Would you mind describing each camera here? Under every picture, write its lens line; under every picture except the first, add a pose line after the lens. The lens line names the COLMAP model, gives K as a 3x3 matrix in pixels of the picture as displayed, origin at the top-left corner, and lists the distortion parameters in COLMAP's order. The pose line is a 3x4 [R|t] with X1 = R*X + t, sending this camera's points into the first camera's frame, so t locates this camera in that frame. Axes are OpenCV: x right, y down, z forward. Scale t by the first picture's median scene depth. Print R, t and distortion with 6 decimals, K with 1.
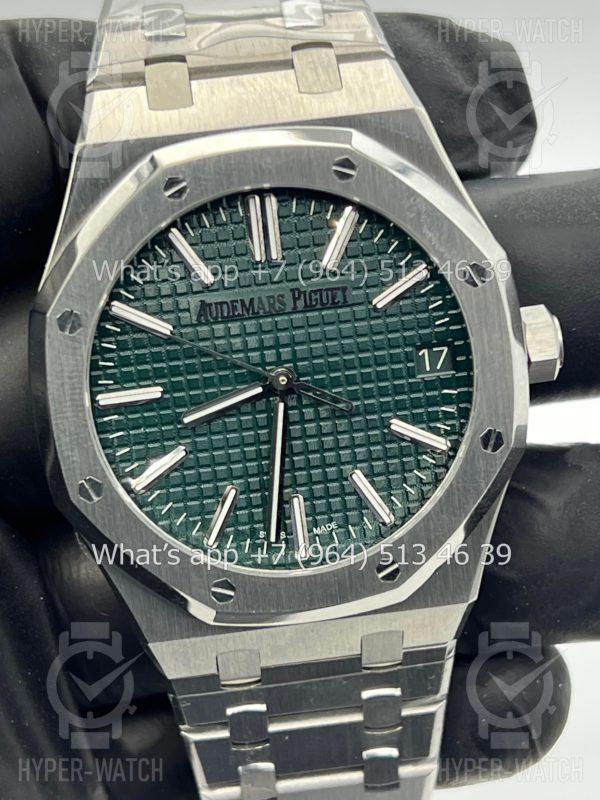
lens RADIAL K [[1909.6, 0, 300.0], [0, 1909.6, 400.0], [0, 0, 1]] dist [0.249834, -0.697837]
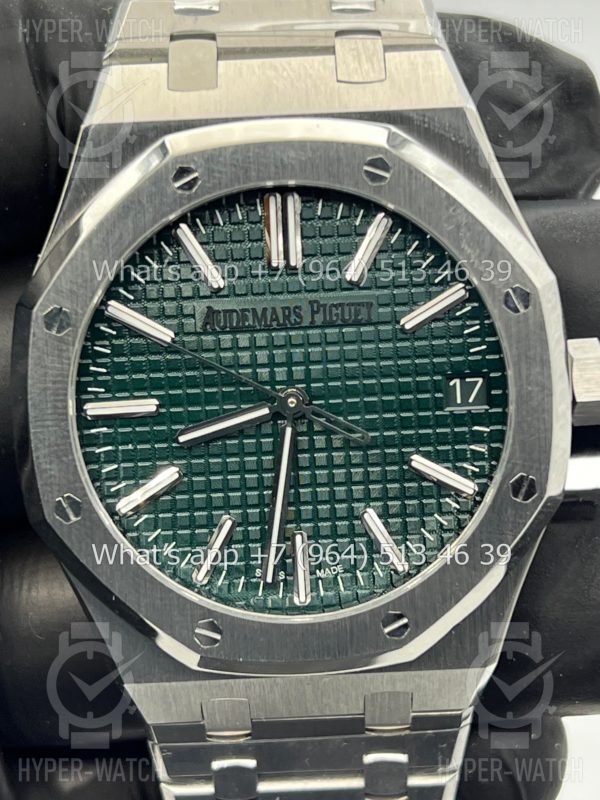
lens RADIAL K [[1909.6, 0, 300.0], [0, 1909.6, 400.0], [0, 0, 1]] dist [0.249834, -0.697837]
pose [[0.995162, 0.073853, -0.064801, 0.051801], [-0.073979, 0.997260, 0.000457, -0.012005], [0.064657, 0.004339, 0.997898, 0.111273]]
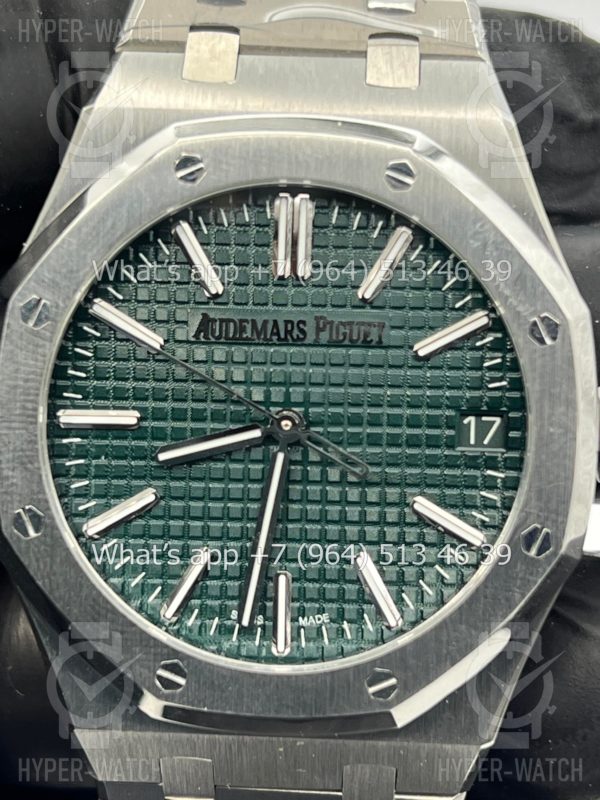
lens RADIAL K [[1909.6, 0, 300.0], [0, 1909.6, 400.0], [0, 0, 1]] dist [0.249834, -0.697837]
pose [[0.983640, 0.147965, -0.102754, 0.076696], [-0.156621, 0.984250, -0.081984, 0.043758], [0.089005, 0.096737, 0.991322, 0.202982]]
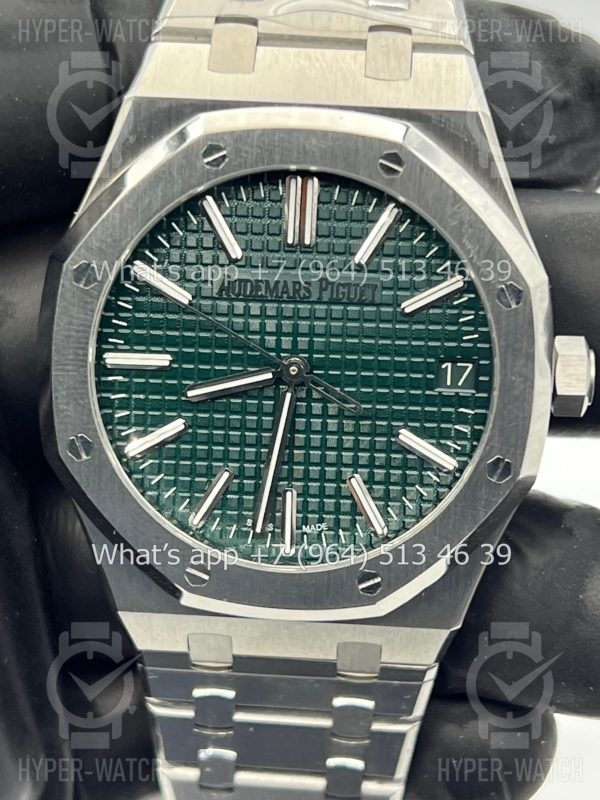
lens RADIAL K [[1909.6, 0, 300.0], [0, 1909.6, 400.0], [0, 0, 1]] dist [0.249834, -0.697837]
pose [[0.980661, 0.171504, -0.094285, 0.086839], [-0.168372, 0.984900, 0.040281, -0.034587], [0.099769, -0.023628, 0.994730, 0.040404]]
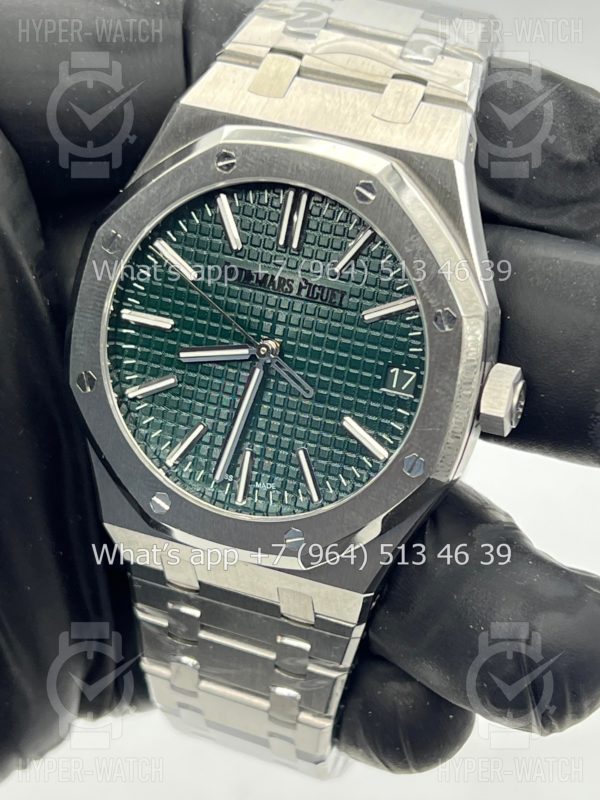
lens RADIAL K [[1909.6, 0, 300.0], [0, 1909.6, 400.0], [0, 0, 1]] dist [0.249834, -0.697837]
pose [[0.882301, 0.347607, -0.317354, 0.380059], [-0.332253, 0.937530, 0.103180, -0.106781], [0.333395, 0.014406, 0.942677, -0.070750]]
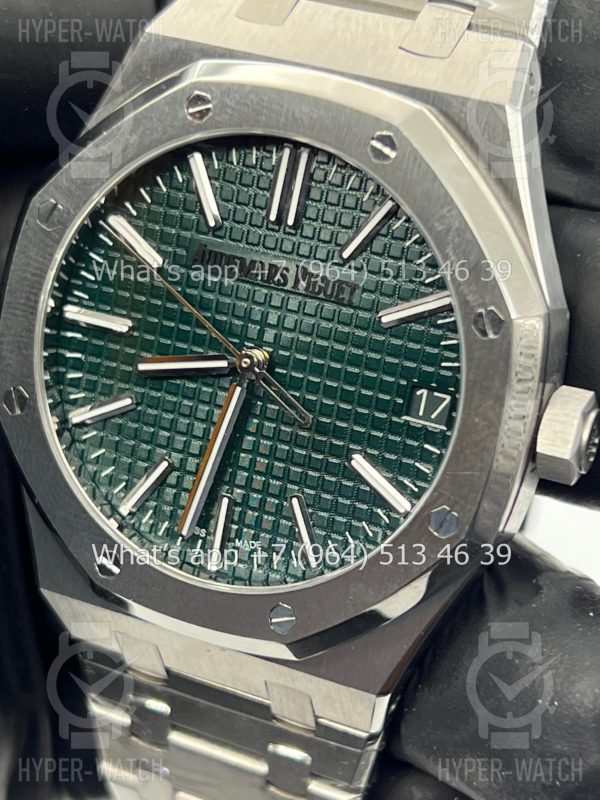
lens RADIAL K [[1909.6, 0, 300.0], [0, 1909.6, 400.0], [0, 0, 1]] dist [0.249834, -0.697837]
pose [[0.853891, 0.356999, -0.378711, 0.336217], [-0.344134, 0.933172, 0.103742, -0.090231], [0.390438, 0.041742, 0.919682, 0.225581]]
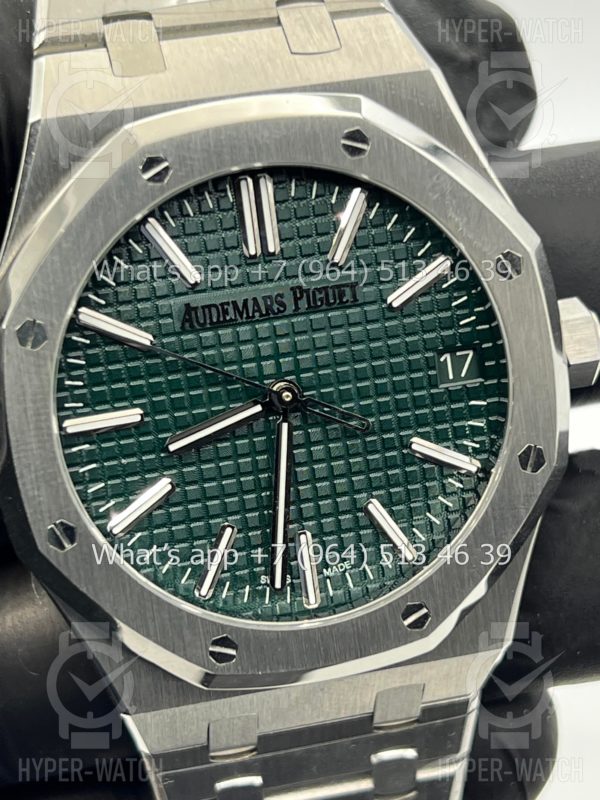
lens RADIAL K [[1909.6, 0, 300.0], [0, 1909.6, 400.0], [0, 0, 1]] dist [0.249834, -0.697837]
pose [[0.994228, -0.031739, 0.102484, -0.088555], [0.031337, 0.999494, 0.005526, -0.012951], [-0.102607, -0.002283, 0.994719, 0.161827]]
